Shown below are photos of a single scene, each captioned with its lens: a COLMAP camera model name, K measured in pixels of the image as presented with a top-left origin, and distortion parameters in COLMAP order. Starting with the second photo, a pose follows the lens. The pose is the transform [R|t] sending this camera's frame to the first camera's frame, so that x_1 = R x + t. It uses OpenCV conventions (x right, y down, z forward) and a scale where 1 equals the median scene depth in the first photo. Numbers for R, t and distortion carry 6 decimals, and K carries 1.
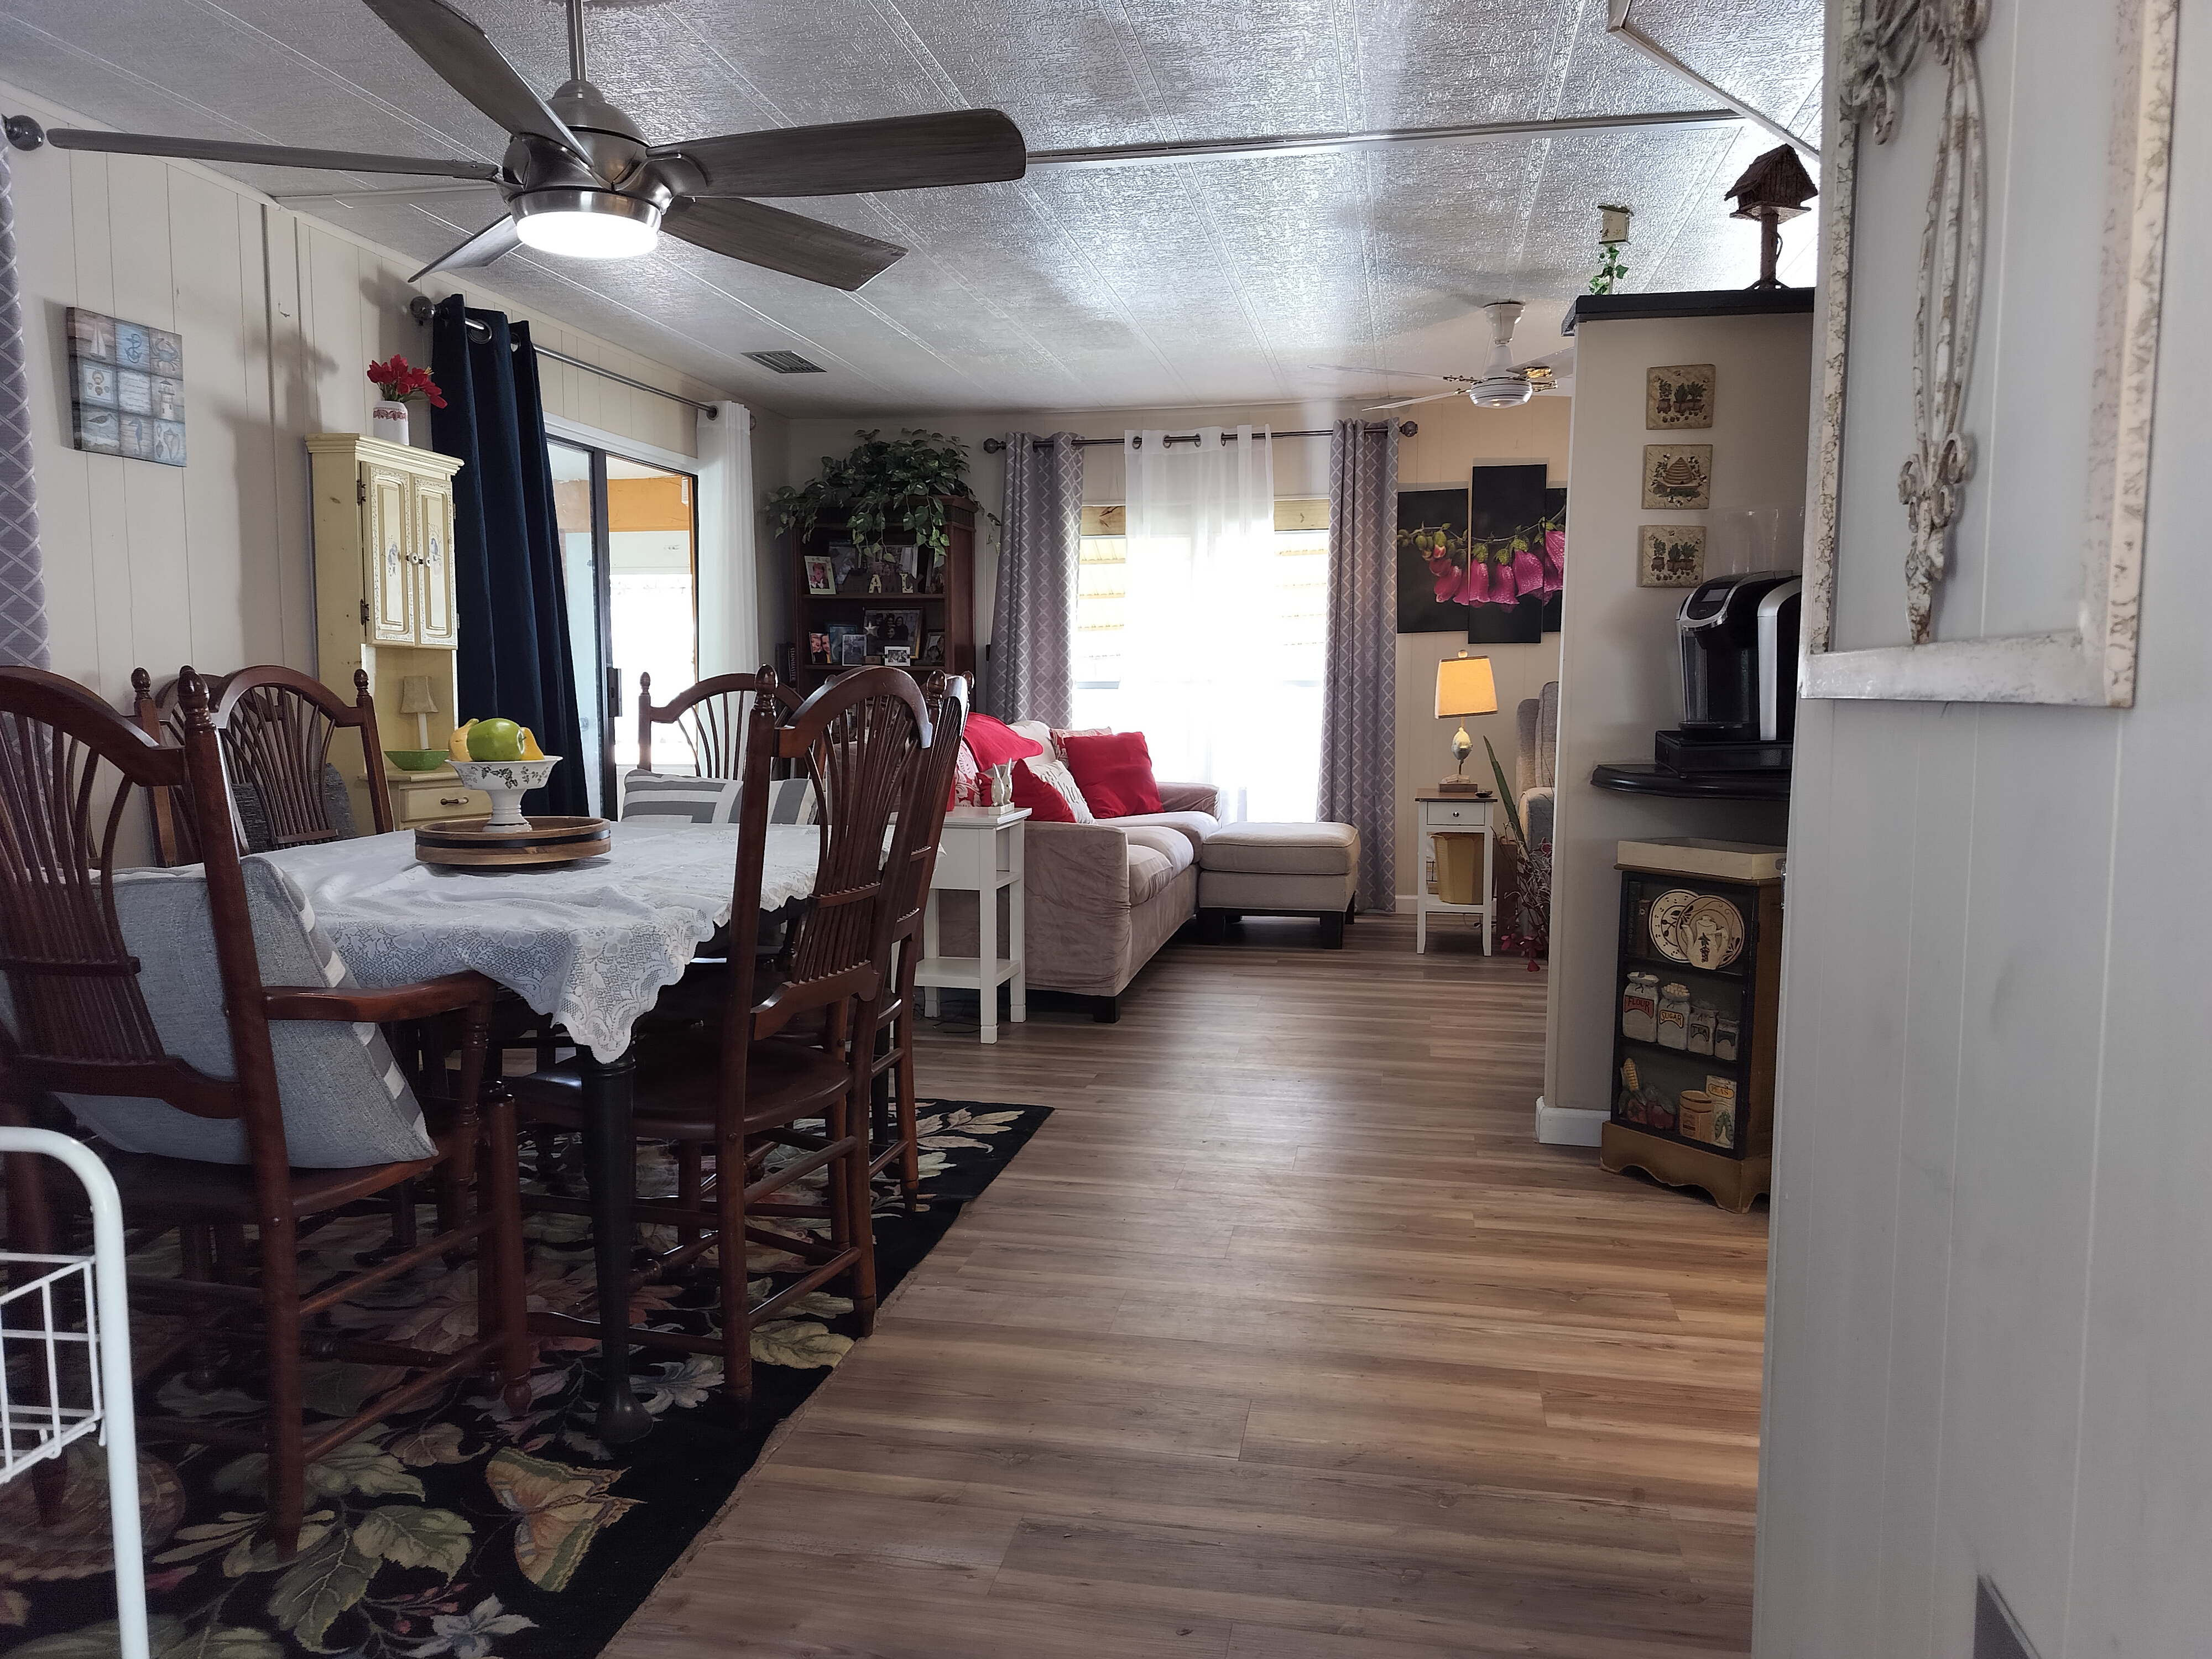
lens RADIAL K [[1550.6, 0, 1101.6], [0, 1550.6, 828.2], [0, 0, 1]] dist [0.081546, -0.115150]
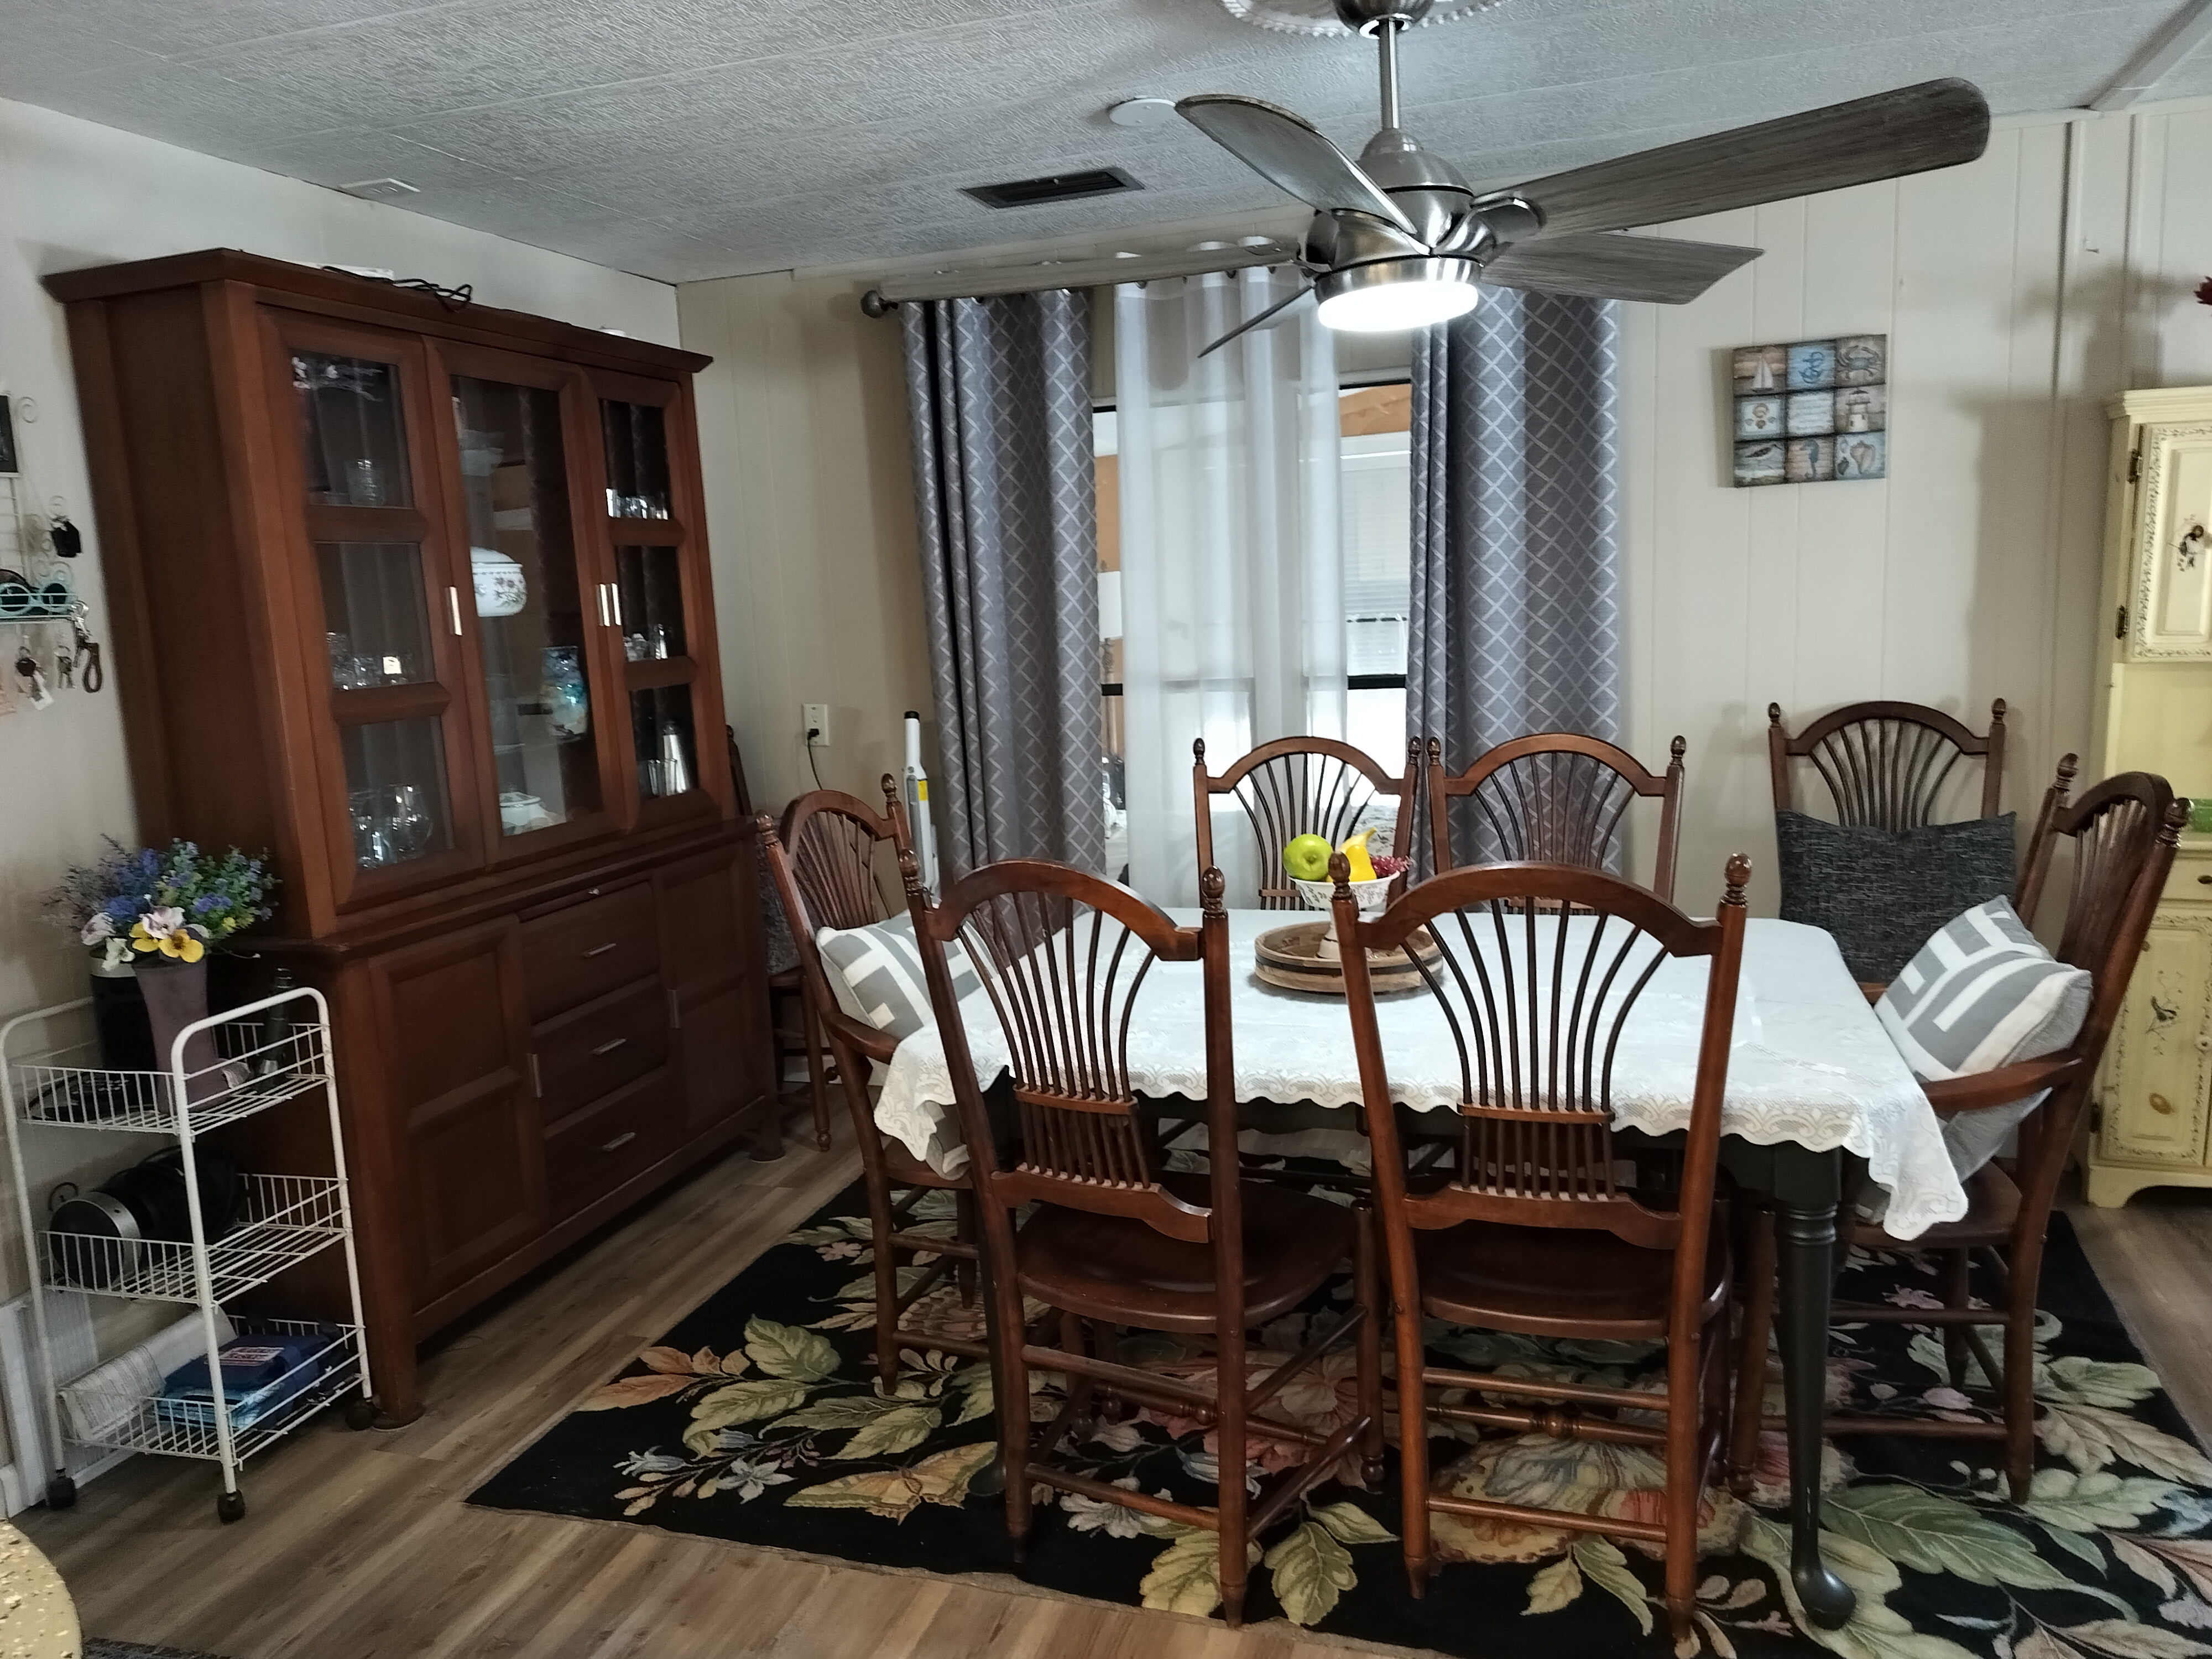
lens RADIAL K [[1567.6, 0, 1145.7], [0, 1567.6, 835.6], [0, 0, 1]] dist [0.004904, 0.000474]
pose [[-0.114777, 0.161220, -0.980222, 0.387739], [-0.047871, 0.984699, 0.167562, -0.147636], [0.992237, 0.066156, -0.105303, 0.642591]]
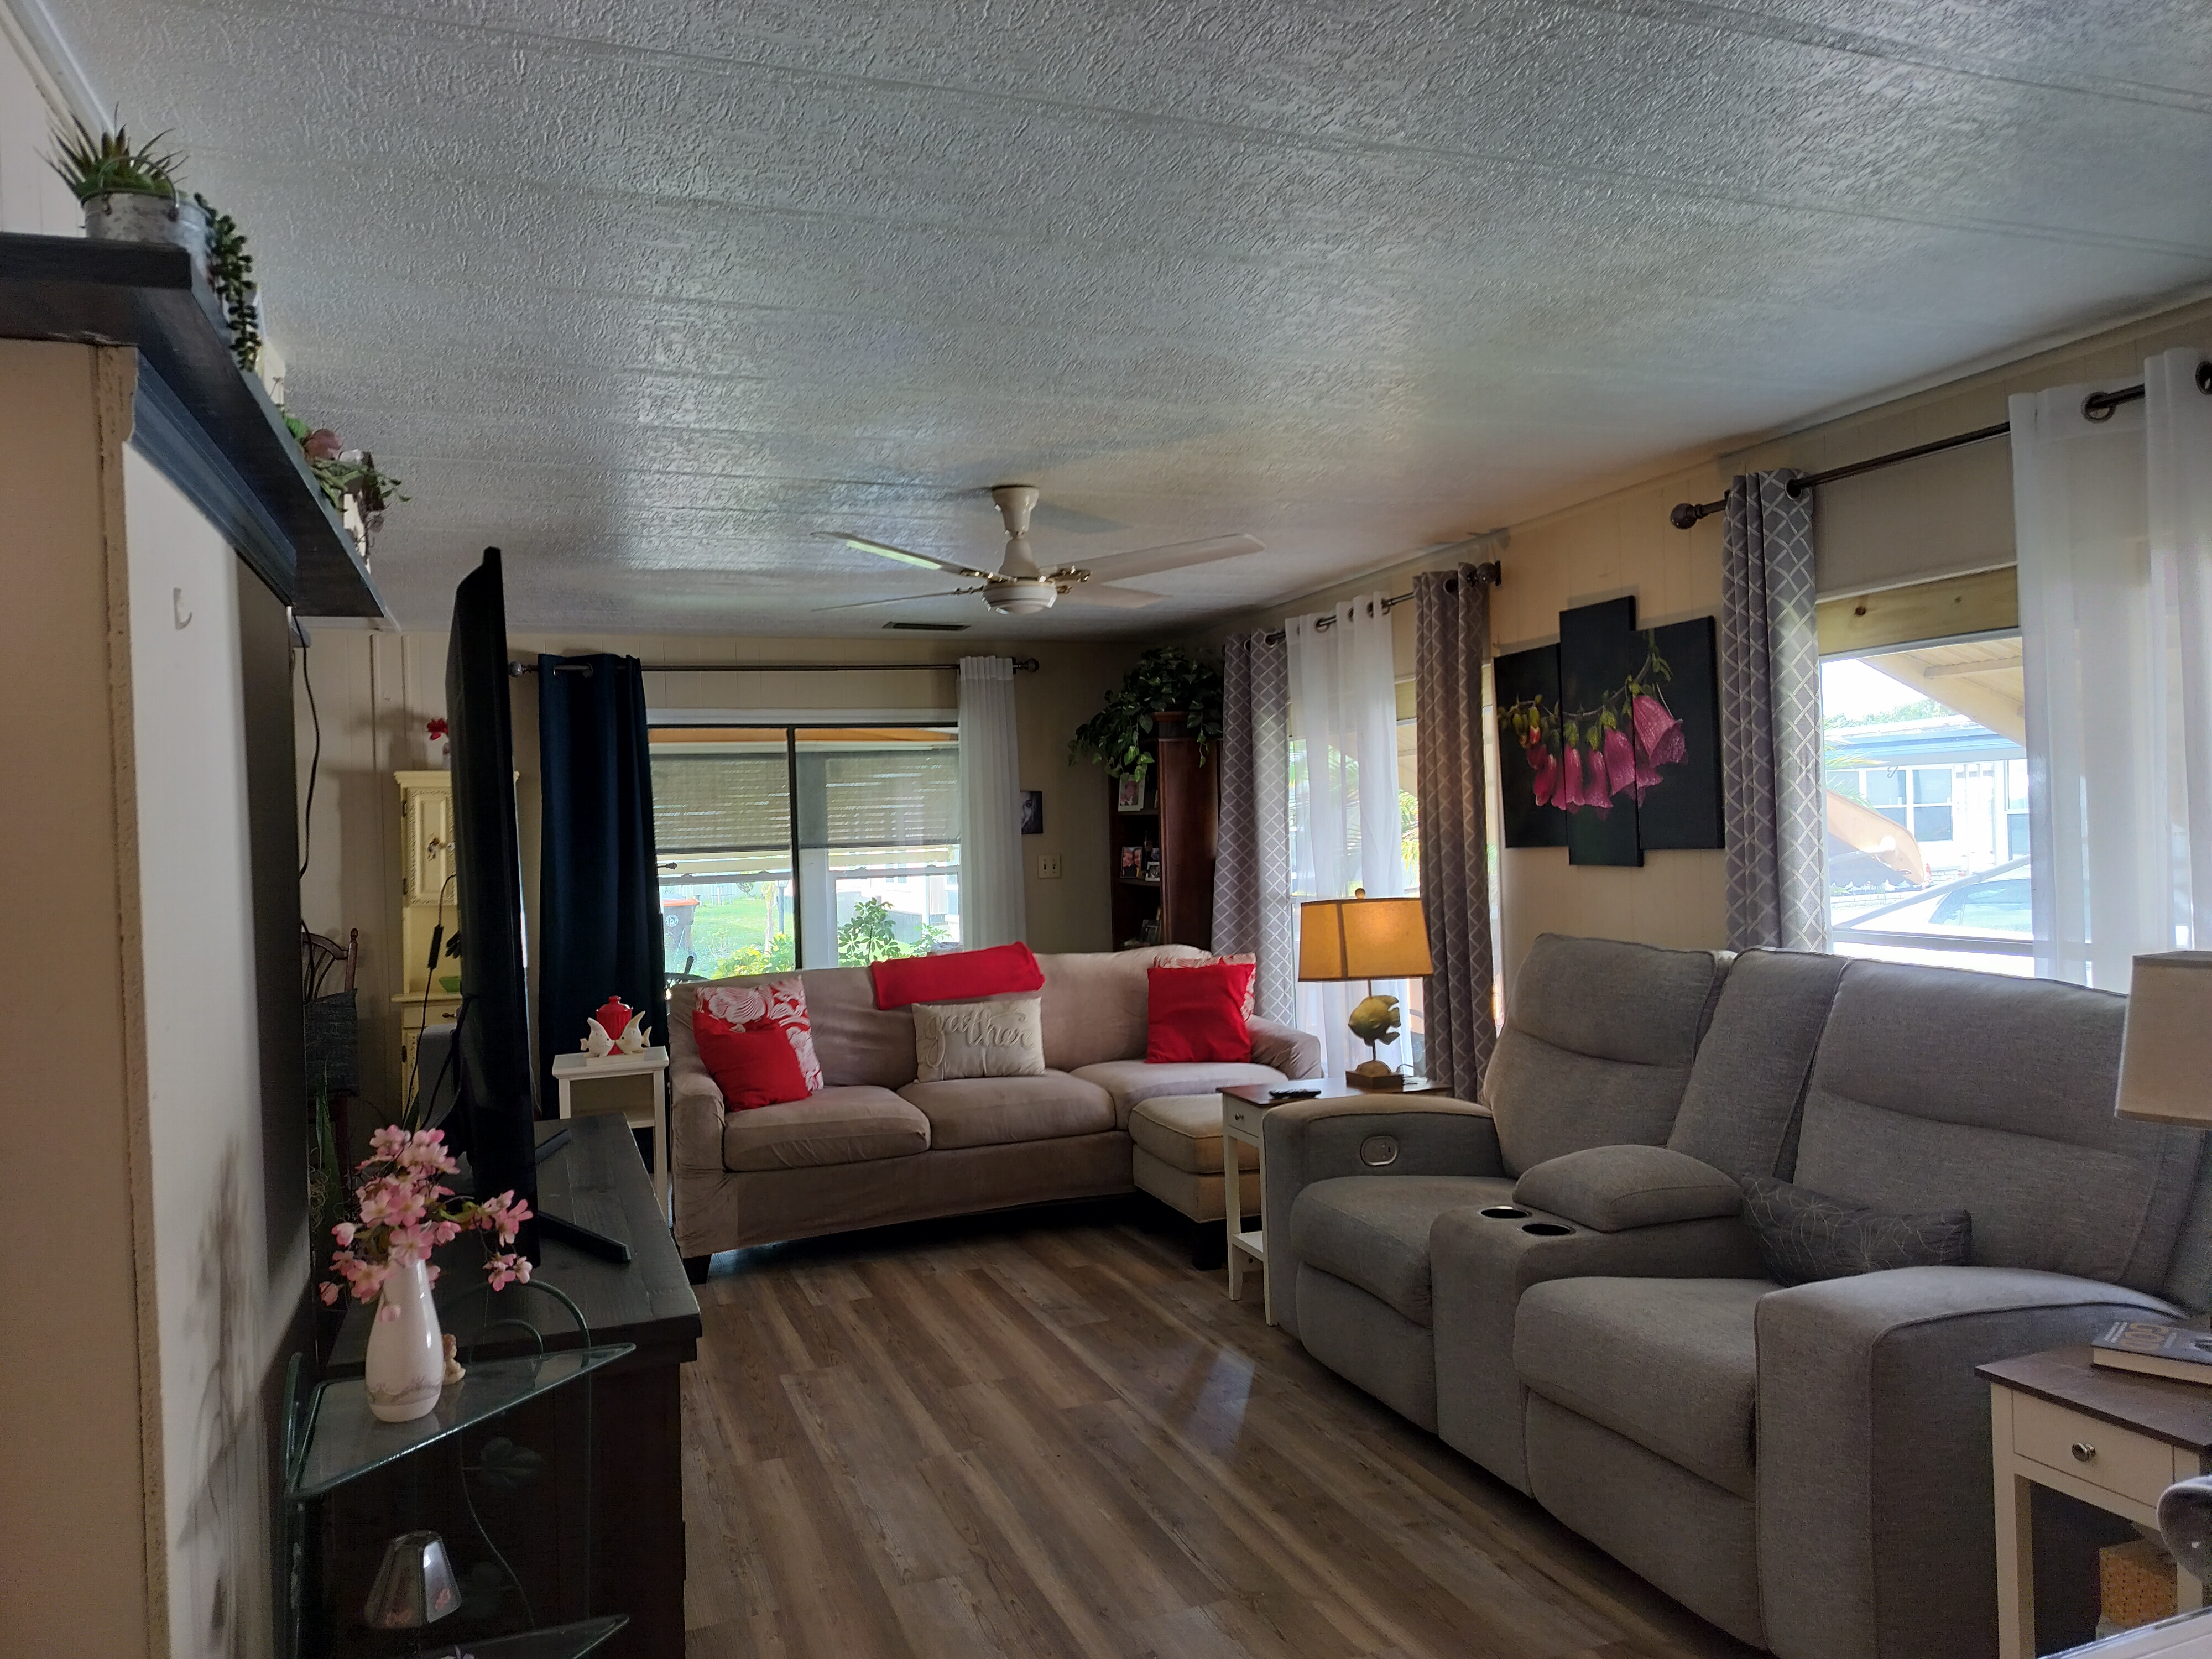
lens RADIAL K [[1550.6, 0, 1101.6], [0, 1550.6, 828.2], [0, 0, 1]] dist [0.081546, -0.115150]
pose [[0.526259, -0.016299, -0.850168, 1.243008], [-0.048386, 0.997622, -0.049077, -0.159297], [0.848946, 0.066963, 0.524219, 0.815582]]
